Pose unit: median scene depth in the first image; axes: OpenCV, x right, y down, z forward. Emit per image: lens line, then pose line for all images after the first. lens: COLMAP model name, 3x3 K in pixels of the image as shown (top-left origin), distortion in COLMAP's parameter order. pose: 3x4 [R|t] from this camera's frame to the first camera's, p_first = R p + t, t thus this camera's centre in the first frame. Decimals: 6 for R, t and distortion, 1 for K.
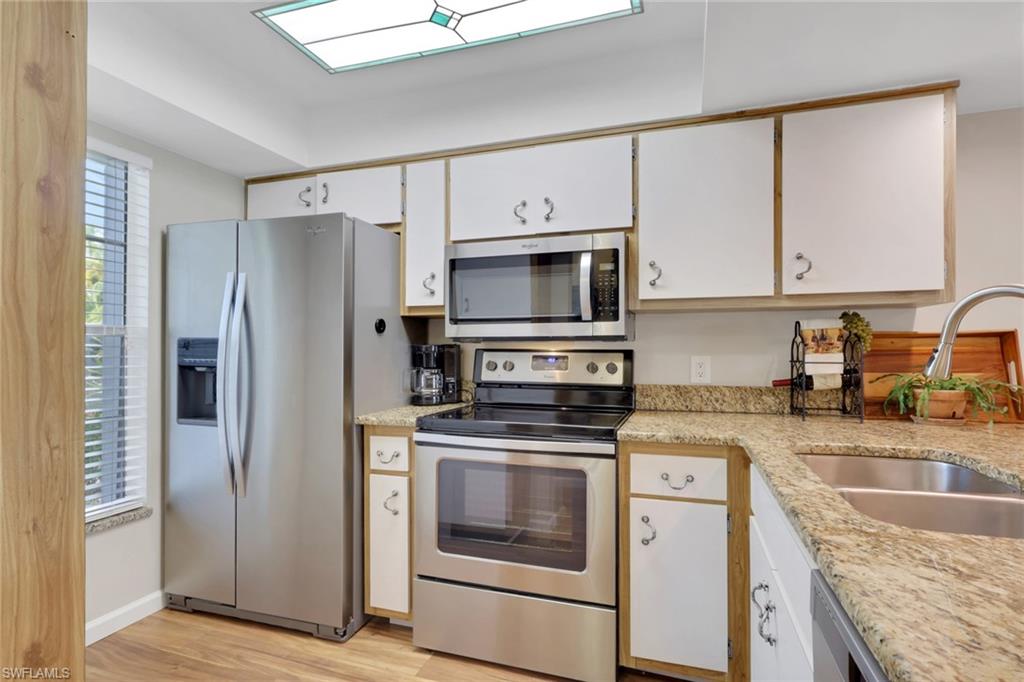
lens RADIAL K [[483.7, 0, 510.1], [0, 483.7, 348.7], [0, 0, 1]] dist [-0.000113, 0.000230]
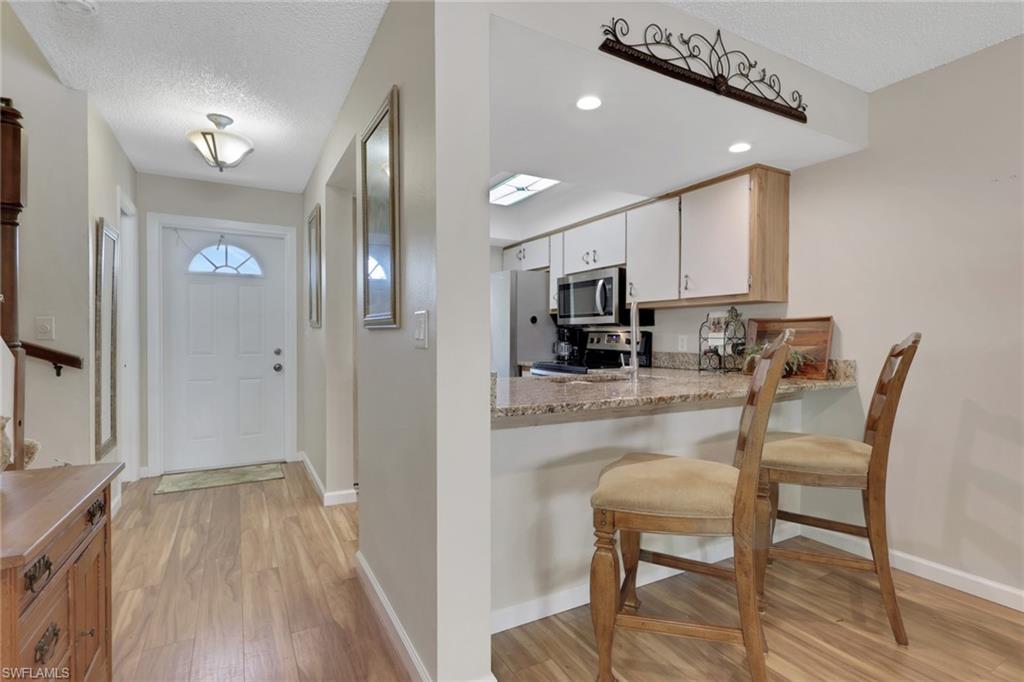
lens RADIAL K [[493.5, 0, 512.0], [0, 493.5, 341.0], [0, 0, 1]] dist [-0.001407, 0.000793]
pose [[0.727794, 0.009531, -0.685730, 1.235125], [0.000004, 0.999903, 0.013902, 0.014639], [0.685796, -0.010121, 0.727724, -0.653369]]
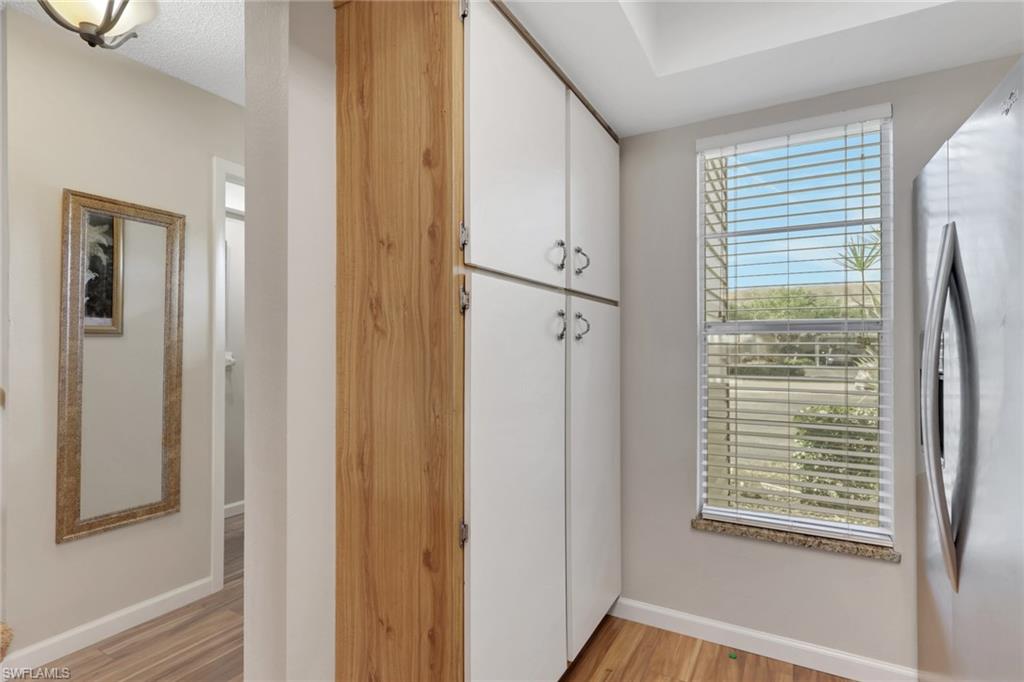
lens RADIAL K [[508.2, 0, 513.5], [0, 508.2, 343.2], [0, 0, 1]] dist [0.010632, 0.000277]
pose [[-0.212066, -0.011554, -0.977187, 0.192836], [0.010445, 0.999846, -0.014089, 0.007492], [0.977200, -0.013194, -0.211912, 0.674447]]
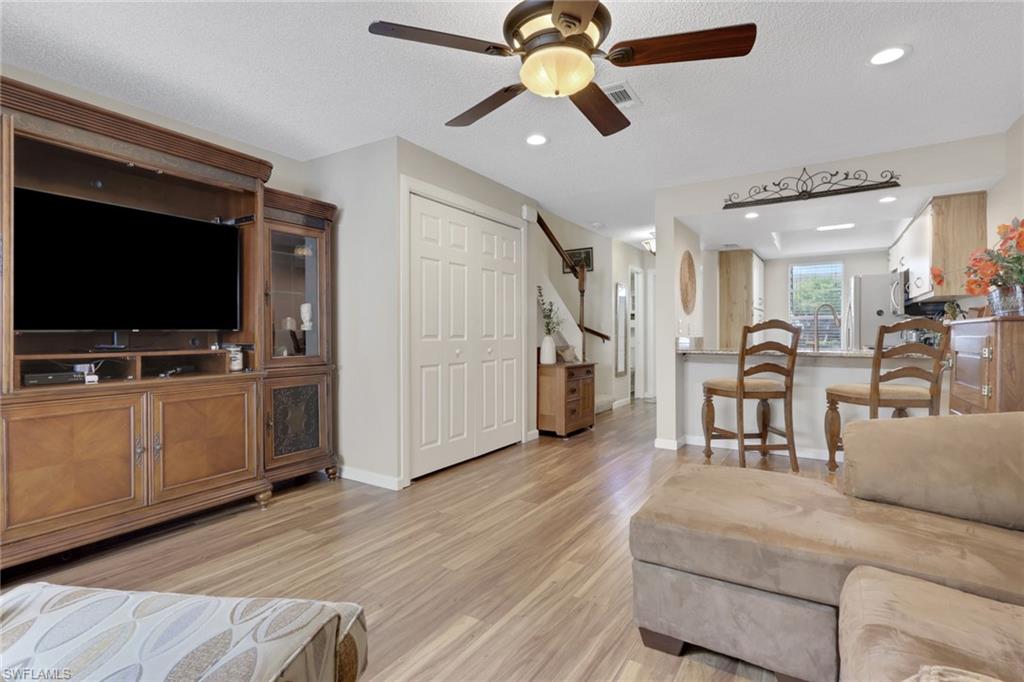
lens RADIAL K [[494.0, 0, 512.7], [0, 494.0, 334.3], [0, 0, 1]] dist [-0.001277, 0.000468]
pose [[-0.249388, 0.000218, -0.968404, 3.131760], [0.010408, 0.999943, -0.002455, 0.060952], [0.968348, -0.010692, -0.249376, -0.265519]]
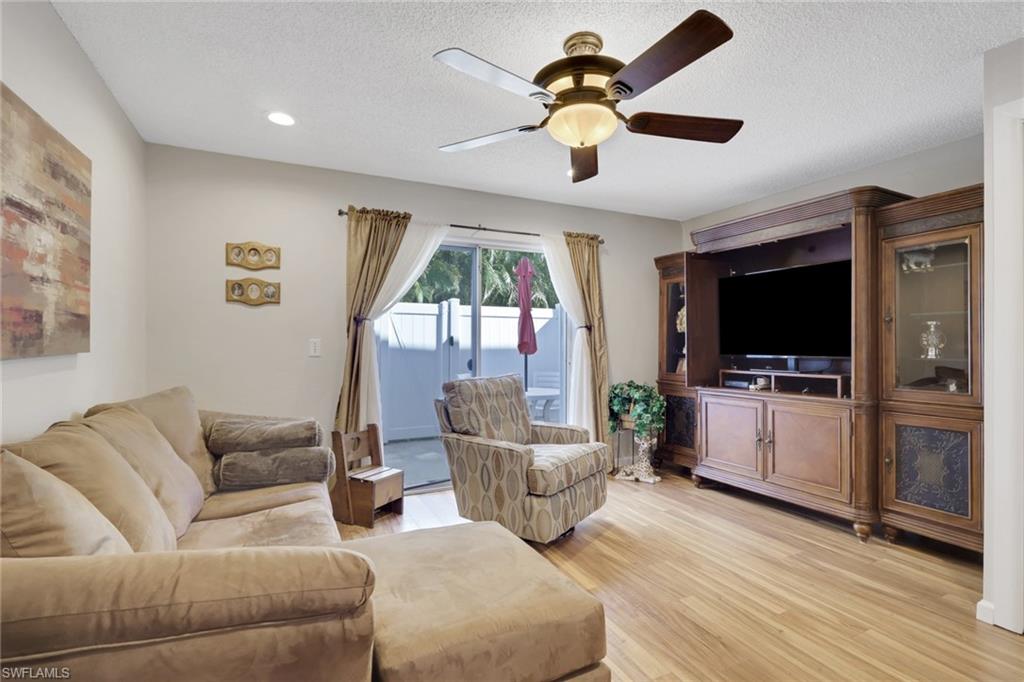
lens RADIAL K [[493.5, 0, 512.0], [0, 493.5, 341.0], [0, 0, 1]] dist [-0.001407, 0.000793]
pose [[-0.689695, 0.000237, 0.724099, 1.482202], [-0.010978, 0.999882, -0.010784, 0.010910], [-0.724016, -0.015388, -0.689611, 0.408444]]
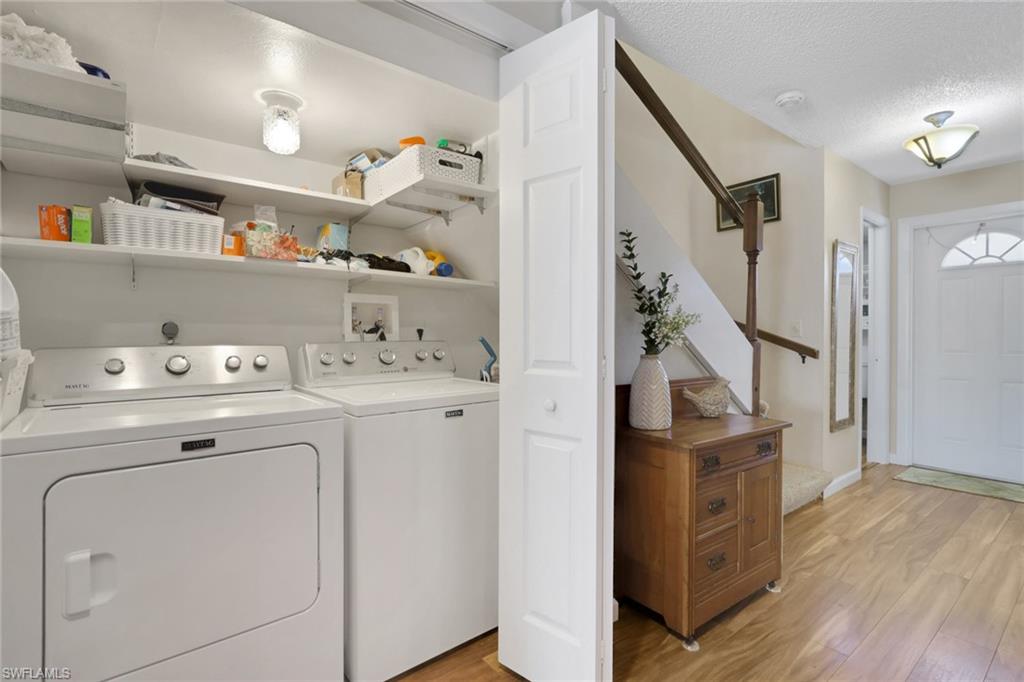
lens RADIAL K [[494.0, 0, 512.7], [0, 494.0, 334.3], [0, 0, 1]] dist [-0.001277, 0.000468]
pose [[-0.556362, 0.003052, -0.830934, 1.530955], [0.007371, 0.999972, -0.001263, 0.015267], [0.830907, -0.006827, -0.556369, -0.403306]]
